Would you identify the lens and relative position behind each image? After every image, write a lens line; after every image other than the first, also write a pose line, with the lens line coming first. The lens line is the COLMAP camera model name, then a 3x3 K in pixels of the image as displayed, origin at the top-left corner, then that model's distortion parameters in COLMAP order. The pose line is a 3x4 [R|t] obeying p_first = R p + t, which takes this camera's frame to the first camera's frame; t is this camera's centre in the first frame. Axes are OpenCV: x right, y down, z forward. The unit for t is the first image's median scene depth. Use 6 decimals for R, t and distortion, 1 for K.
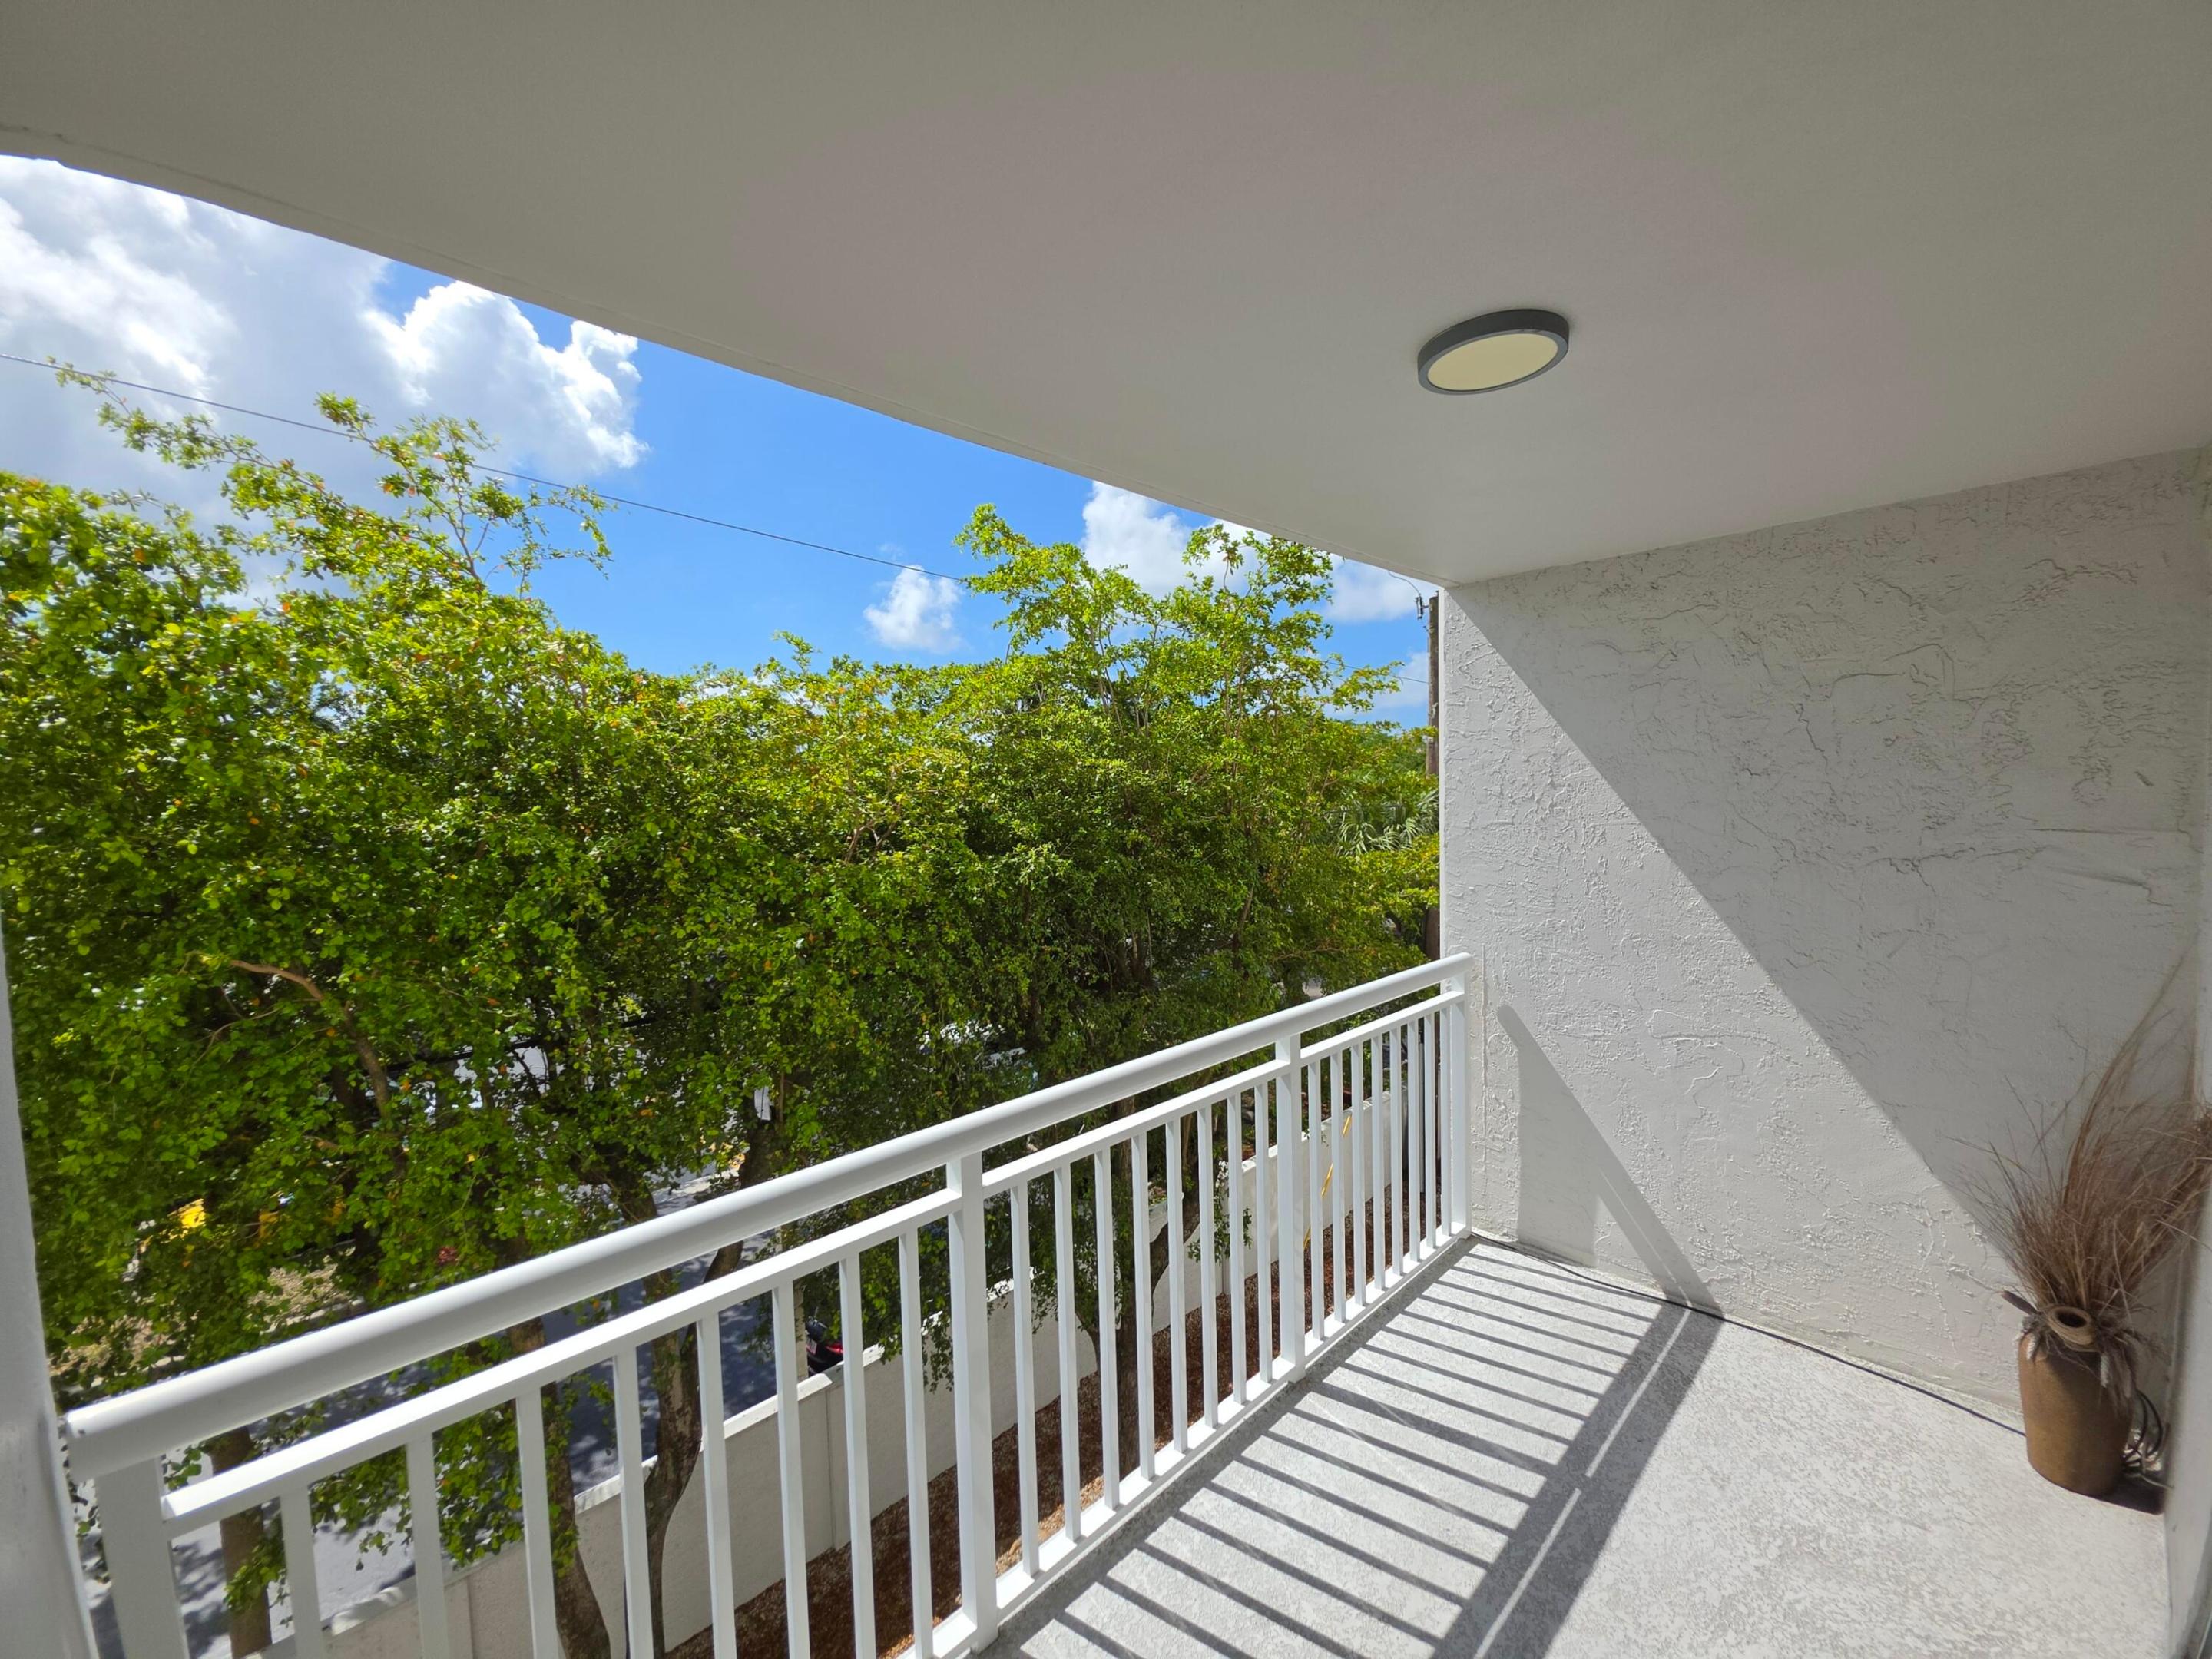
lens RADIAL K [[872.7, 0, 1090.6], [0, 872.7, 846.4], [0, 0, 1]] dist [0.008778, -0.006977]
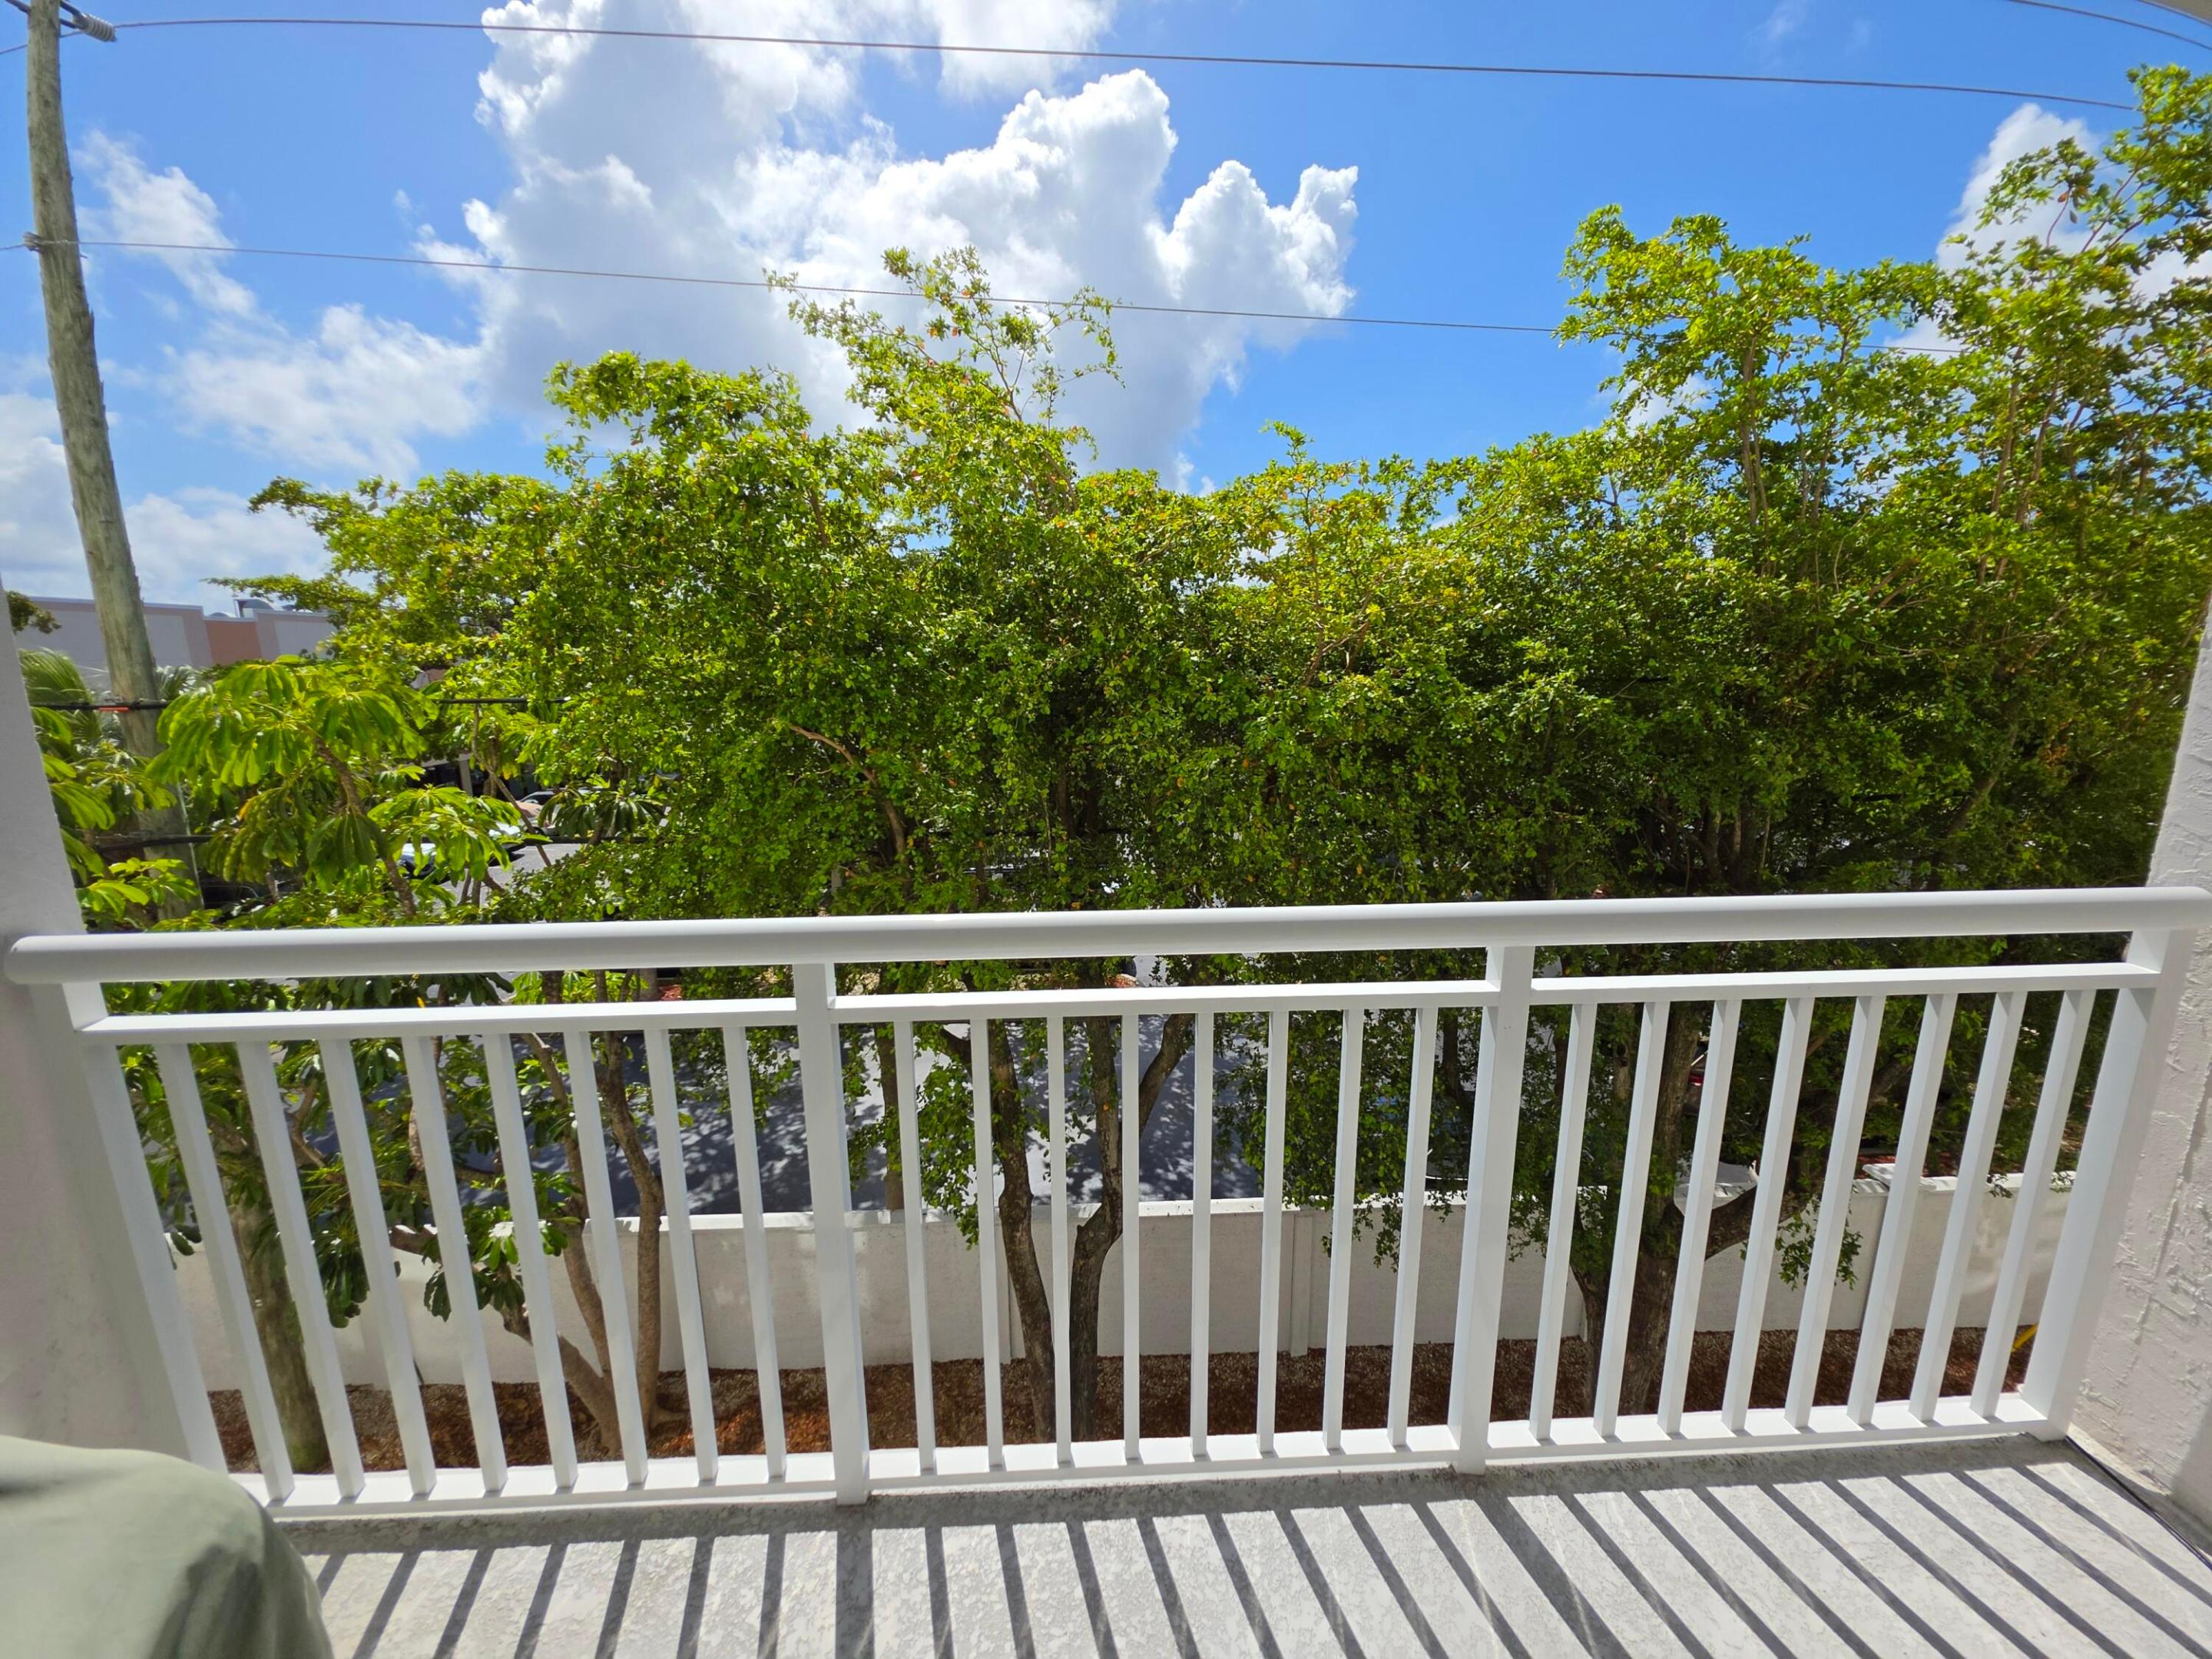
lens RADIAL K [[872.7, 0, 1090.6], [0, 872.7, 846.4], [0, 0, 1]] dist [0.008778, -0.006977]
pose [[0.752799, 0.152637, -0.640309, 0.177107], [-0.046207, 0.982598, 0.179907, 0.034085], [0.656627, -0.105847, 0.746751, 0.194855]]
